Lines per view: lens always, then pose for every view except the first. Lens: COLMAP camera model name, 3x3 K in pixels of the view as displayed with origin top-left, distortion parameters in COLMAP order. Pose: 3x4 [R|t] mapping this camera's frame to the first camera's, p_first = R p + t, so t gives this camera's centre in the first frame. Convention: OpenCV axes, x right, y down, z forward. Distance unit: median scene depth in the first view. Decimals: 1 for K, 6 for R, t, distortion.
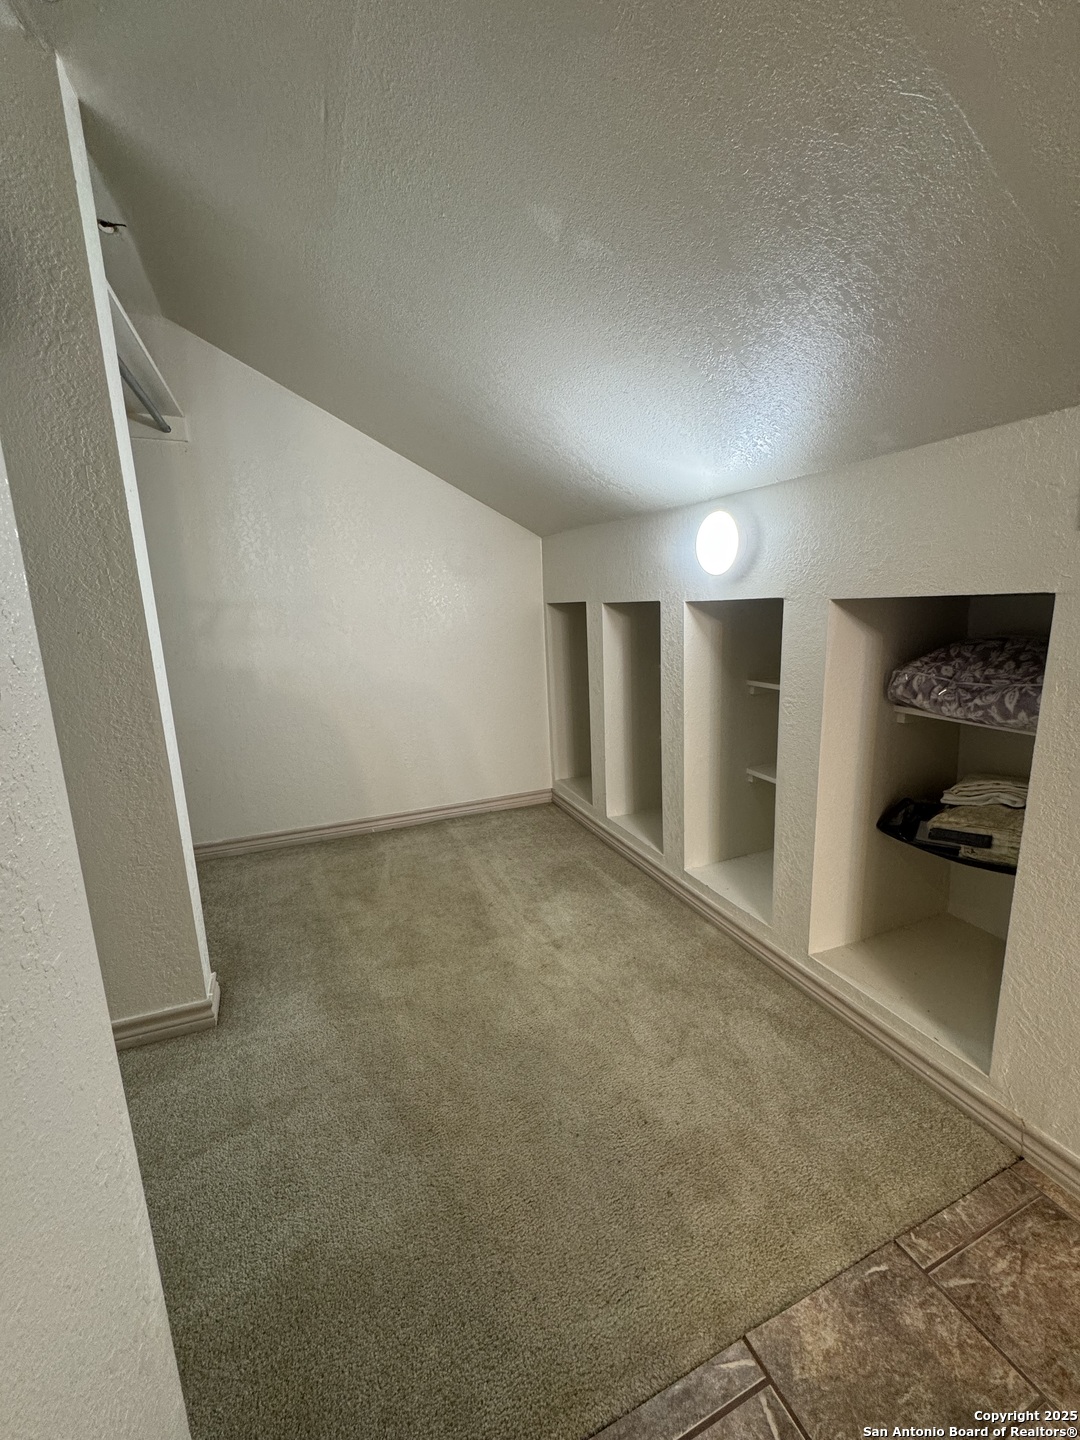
lens RADIAL K [[576.8, 0, 540.0], [0, 576.8, 720.0], [0, 0, 1]] dist [-0.003272, 0.000564]
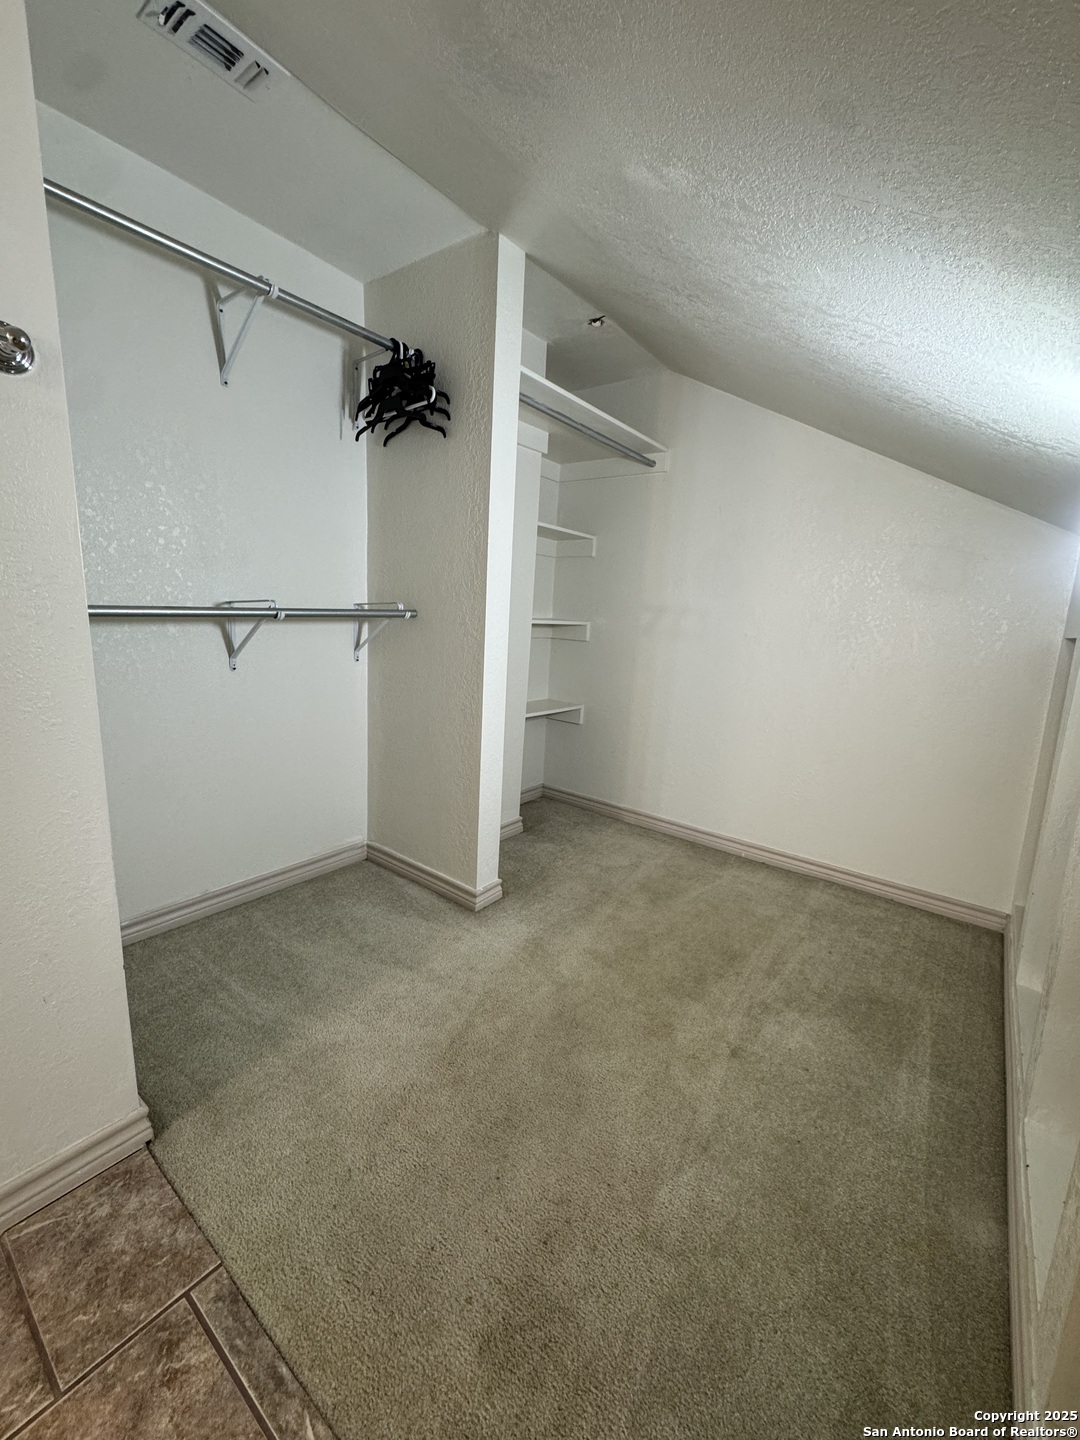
lens RADIAL K [[576.8, 0, 540.0], [0, 576.8, 720.0], [0, 0, 1]] dist [-0.003272, 0.000564]
pose [[0.491218, 0.215332, -0.844001, 0.373371], [-0.236949, 0.965454, 0.108411, -0.057704], [0.838189, 0.146732, 0.525271, 0.235944]]
